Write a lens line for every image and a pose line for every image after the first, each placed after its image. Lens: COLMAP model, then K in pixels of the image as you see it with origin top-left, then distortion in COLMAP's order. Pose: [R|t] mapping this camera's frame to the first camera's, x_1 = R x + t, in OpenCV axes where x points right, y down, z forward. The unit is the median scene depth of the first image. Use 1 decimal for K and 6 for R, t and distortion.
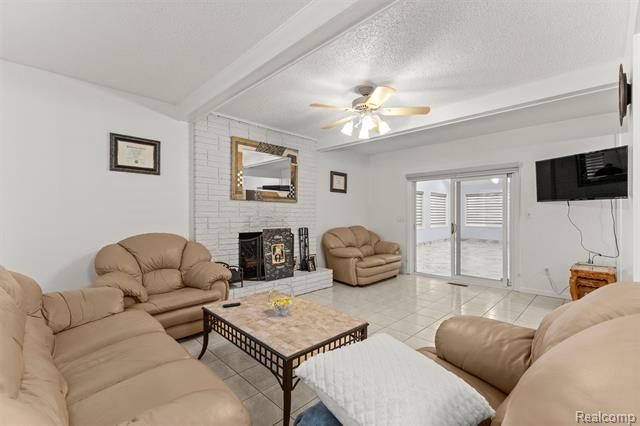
lens RADIAL K [[280.6, 0, 323.2], [0, 280.6, 212.0], [0, 0, 1]] dist [0.007511, -0.001776]
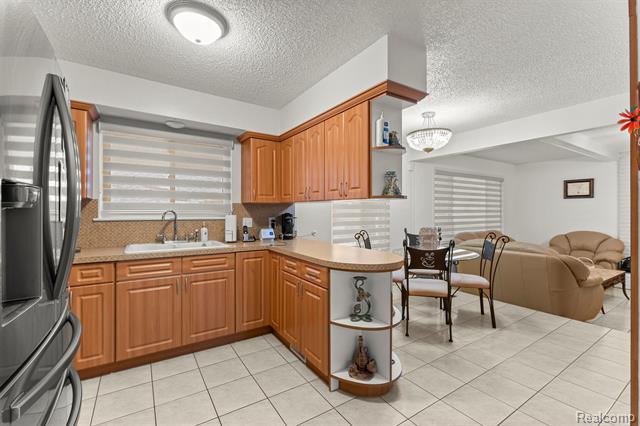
lens RADIAL K [[280.6, 0, 318.5], [0, 280.6, 213.9], [0, 0, 1]] dist [0.007511, -0.001776]
pose [[-0.208936, 0.006028, -0.977911, 1.181709], [0.012454, 0.999916, 0.003503, -0.049788], [0.977850, -0.011447, -0.208994, -0.230162]]
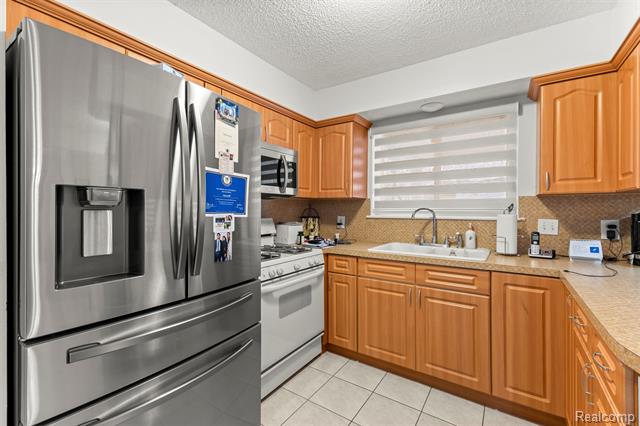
lens RADIAL K [[280.6, 0, 313.5], [0, 280.6, 210.8], [0, 0, 1]] dist [0.007511, -0.001776]
pose [[-0.984084, -0.000535, -0.177704, 0.926019], [0.001461, 0.999937, -0.011103, -0.047967], [0.177699, -0.011186, -0.984021, -0.181965]]
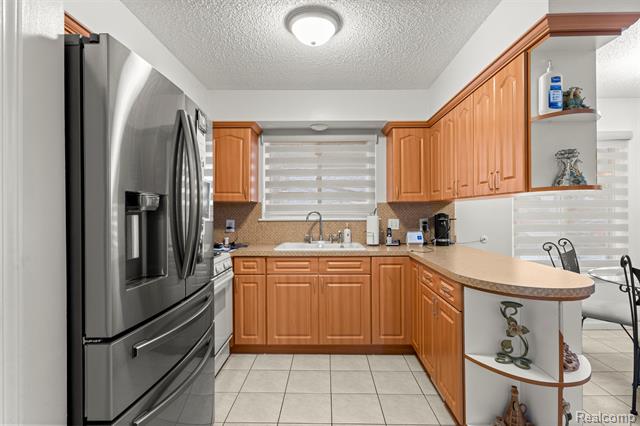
lens RADIAL K [[320.2, 0, 318.1], [0, 320.2, 214.0], [0, 0, 1]] dist [0.002140, -0.001992]
pose [[-0.723638, 0.005643, -0.690157, 1.135997], [0.014371, 0.999873, -0.006892, -0.047960], [0.690030, -0.014906, -0.723627, -0.139496]]
